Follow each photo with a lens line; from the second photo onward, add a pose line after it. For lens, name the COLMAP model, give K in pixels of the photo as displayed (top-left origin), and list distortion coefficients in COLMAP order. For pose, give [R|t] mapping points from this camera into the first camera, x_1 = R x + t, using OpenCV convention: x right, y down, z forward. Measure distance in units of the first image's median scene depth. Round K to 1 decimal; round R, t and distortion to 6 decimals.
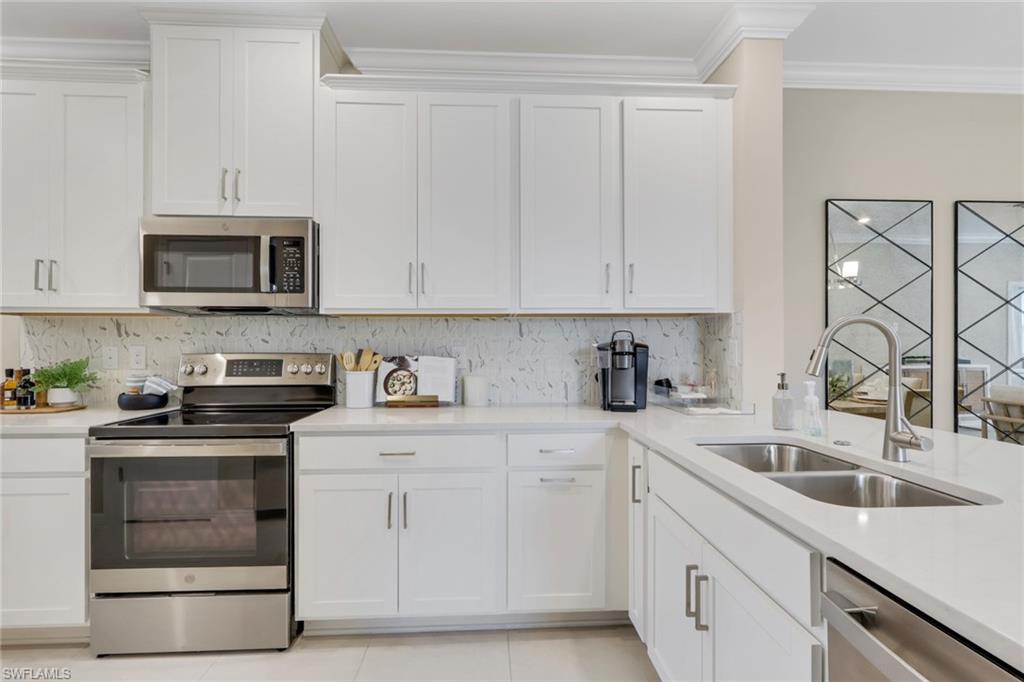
lens RADIAL K [[482.8, 0, 512.1], [0, 482.8, 345.5], [0, 0, 1]] dist [-0.001618, -0.000711]
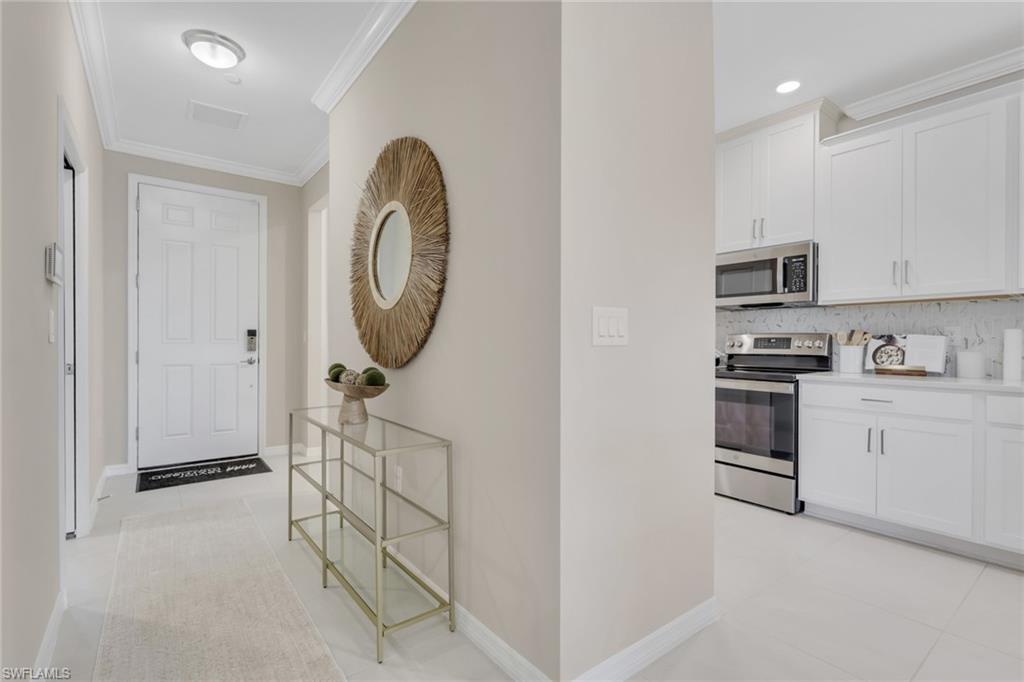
lens RADIAL K [[482.8, 0, 507.8], [0, 482.8, 344.1], [0, 0, 1]] dist [-0.001618, -0.000711]
pose [[0.562220, 0.006513, -0.826962, 0.258117], [-0.001601, 0.999976, 0.006787, 0.040584], [0.826986, -0.002492, 0.562217, -0.548339]]
